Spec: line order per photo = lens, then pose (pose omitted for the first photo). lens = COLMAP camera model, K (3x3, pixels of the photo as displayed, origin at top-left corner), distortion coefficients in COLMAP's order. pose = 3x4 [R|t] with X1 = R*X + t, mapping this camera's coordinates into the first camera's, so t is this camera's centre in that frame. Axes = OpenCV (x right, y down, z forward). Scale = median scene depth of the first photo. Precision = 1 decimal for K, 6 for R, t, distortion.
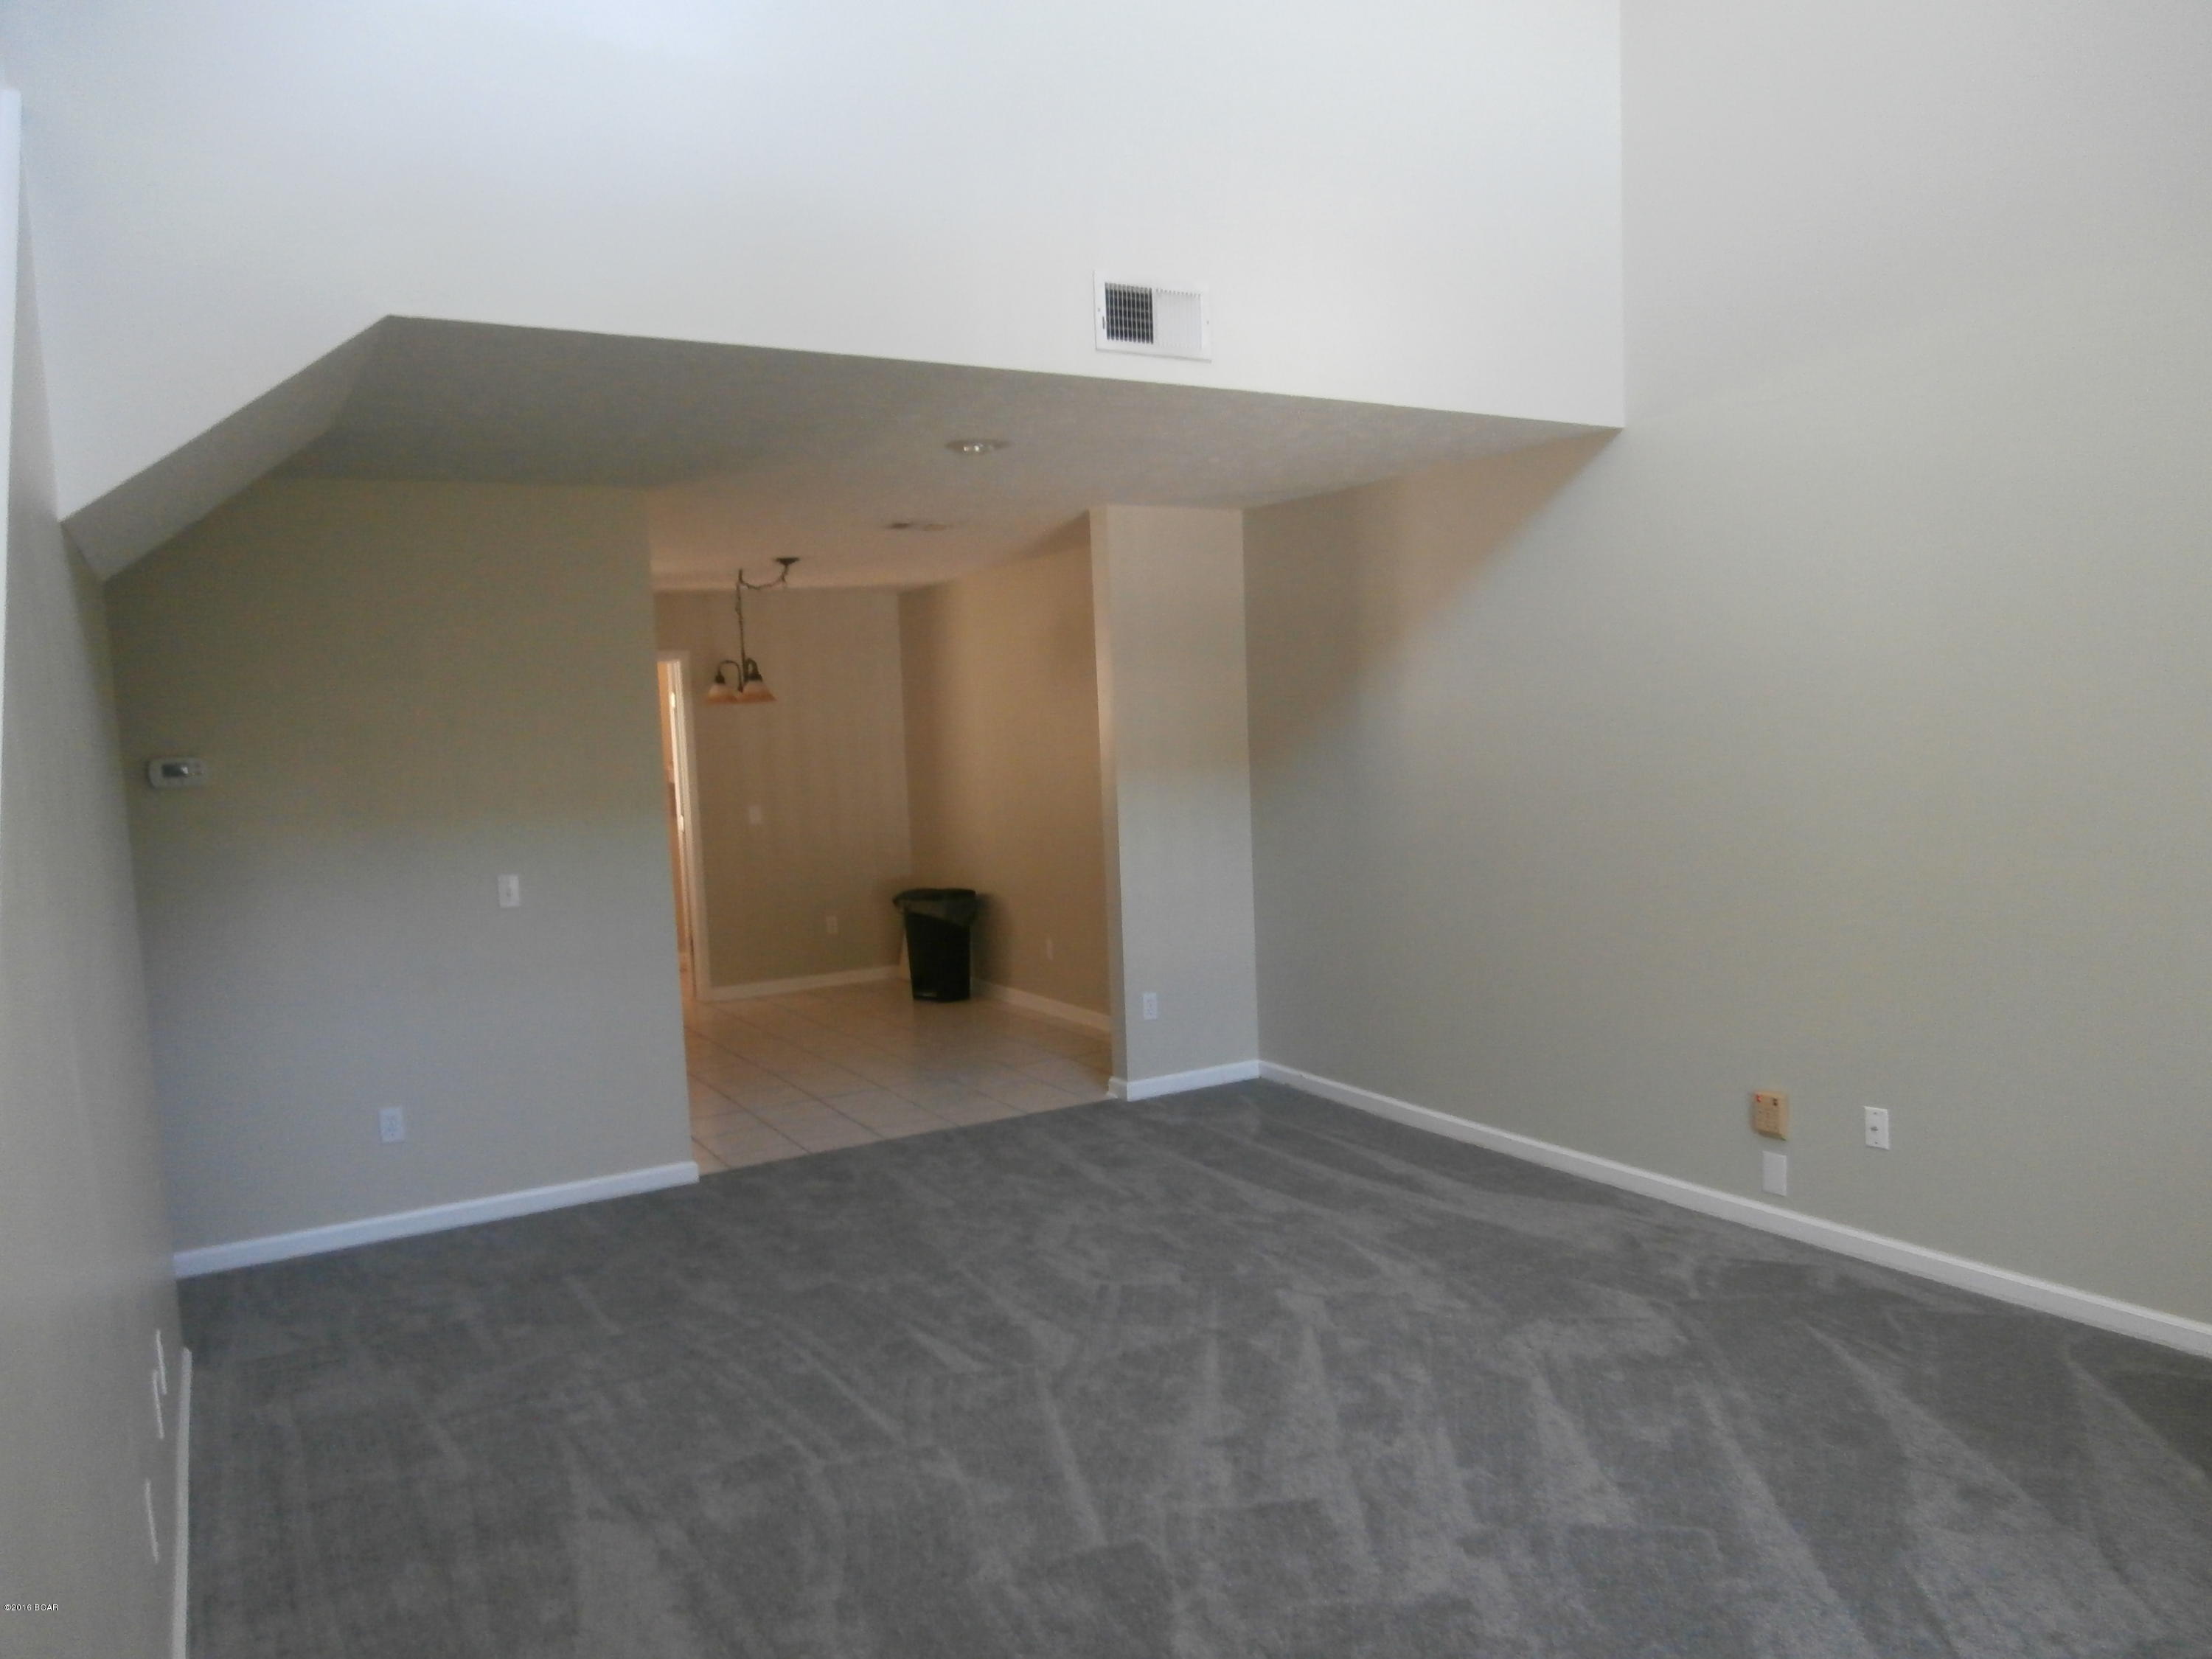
lens RADIAL K [[1566.3, 0, 1107.4], [0, 1566.3, 831.7], [0, 0, 1]] dist [0.000707, -0.002284]
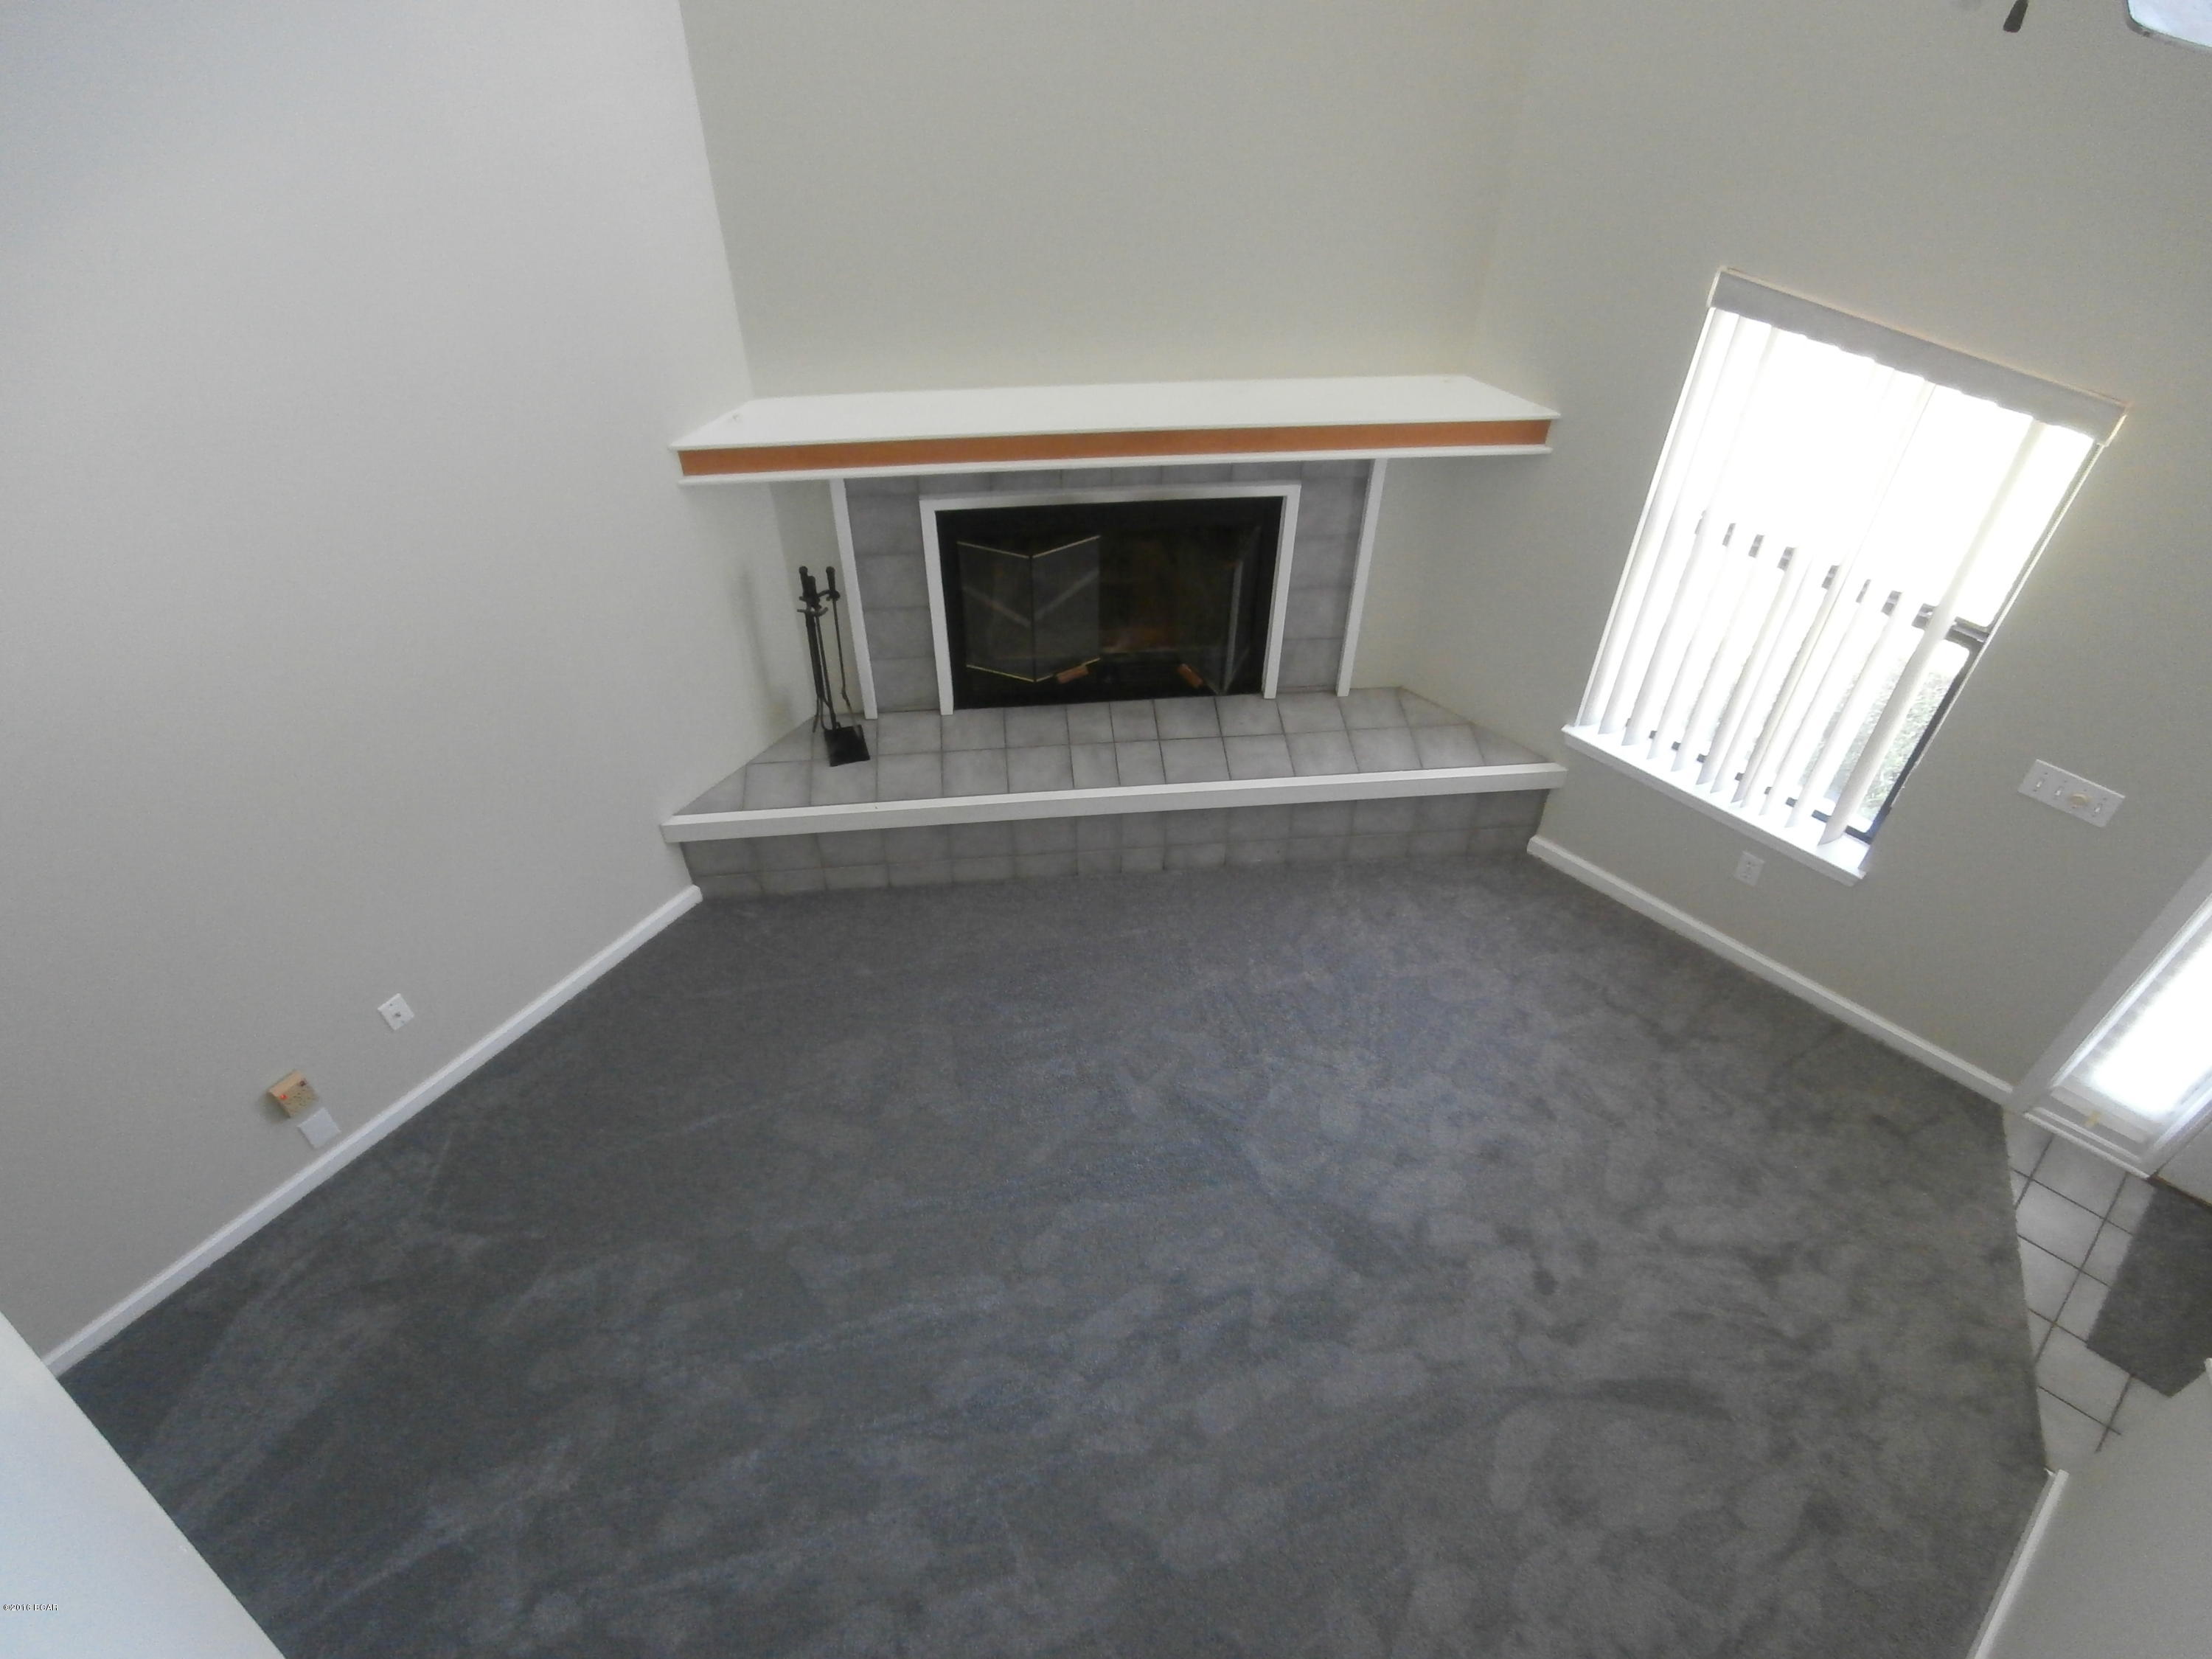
lens RADIAL K [[1566.3, 0, 1105.2], [0, 1566.3, 829.8], [0, 0, 1]] dist [0.000707, -0.002284]
pose [[-0.331001, -0.676130, 0.658245, -0.243489], [0.078908, 0.675291, 0.733318, -0.585074], [-0.940326, 0.294670, -0.170169, 0.689406]]
